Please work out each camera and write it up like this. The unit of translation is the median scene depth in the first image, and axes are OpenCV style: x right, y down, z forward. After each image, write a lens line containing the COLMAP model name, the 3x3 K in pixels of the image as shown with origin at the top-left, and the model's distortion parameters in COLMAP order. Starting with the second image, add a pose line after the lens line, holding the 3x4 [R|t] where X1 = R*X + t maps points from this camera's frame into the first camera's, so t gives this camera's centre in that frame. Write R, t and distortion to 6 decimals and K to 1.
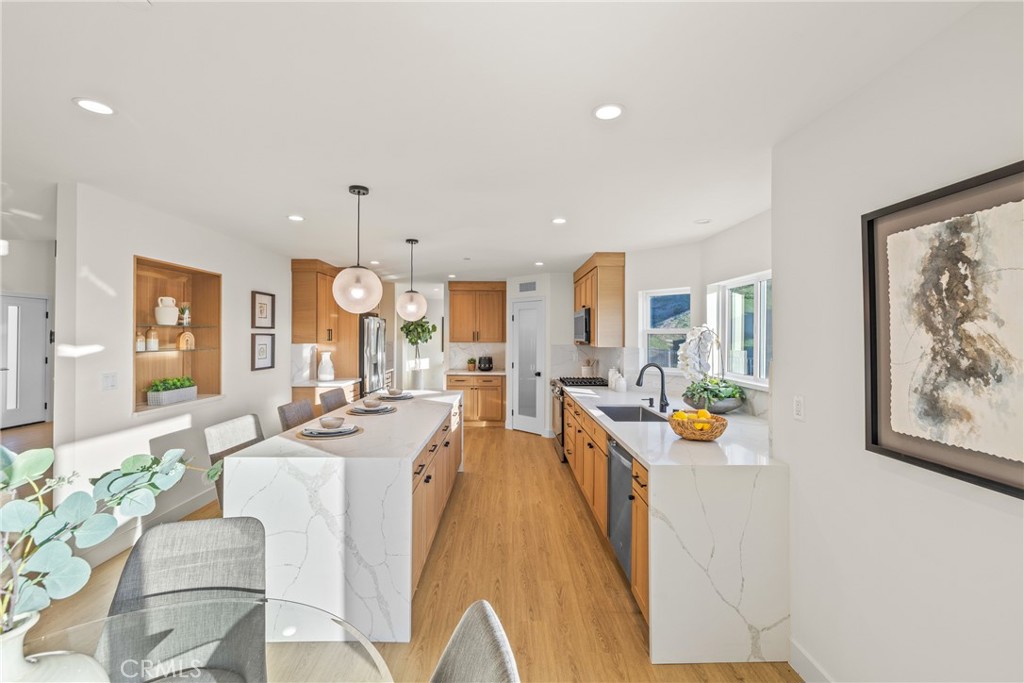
lens RADIAL K [[429.0, 0, 510.5], [0, 429.0, 329.4], [0, 0, 1]] dist [-0.000071, 0.000506]
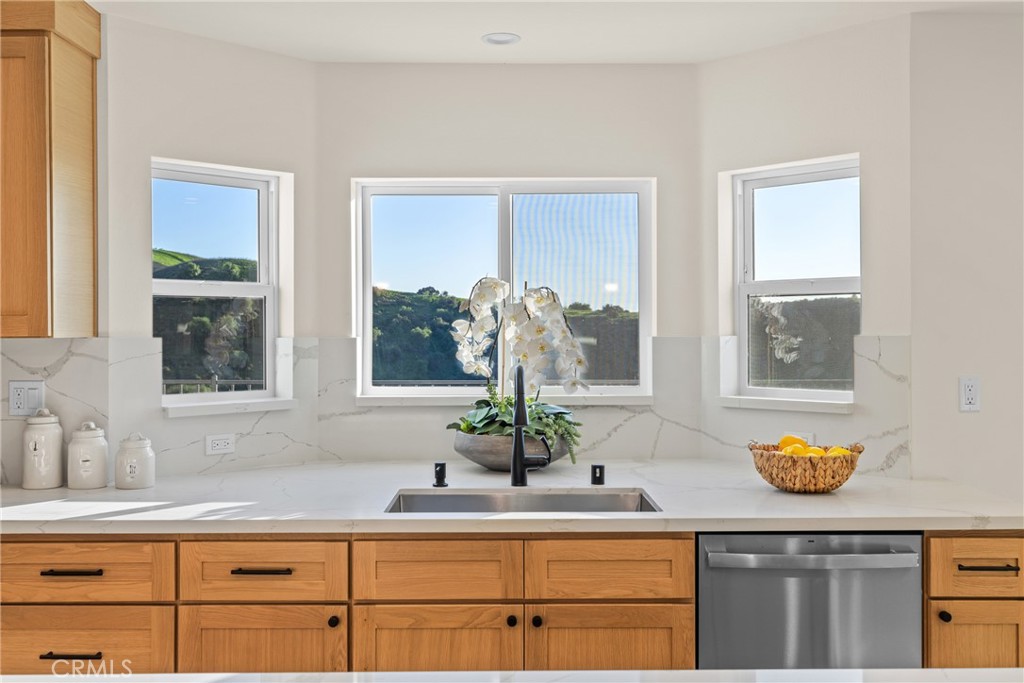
lens RADIAL K [[972.4, 0, 512.0], [0, 972.4, 341.5], [0, 0, 1]] dist [-0.052997, 0.153623]
pose [[-0.001700, -0.009968, 0.999949, -0.443175], [-0.012255, 0.999875, 0.009947, 0.038321], [-0.999923, -0.012238, -0.001822, 0.805227]]
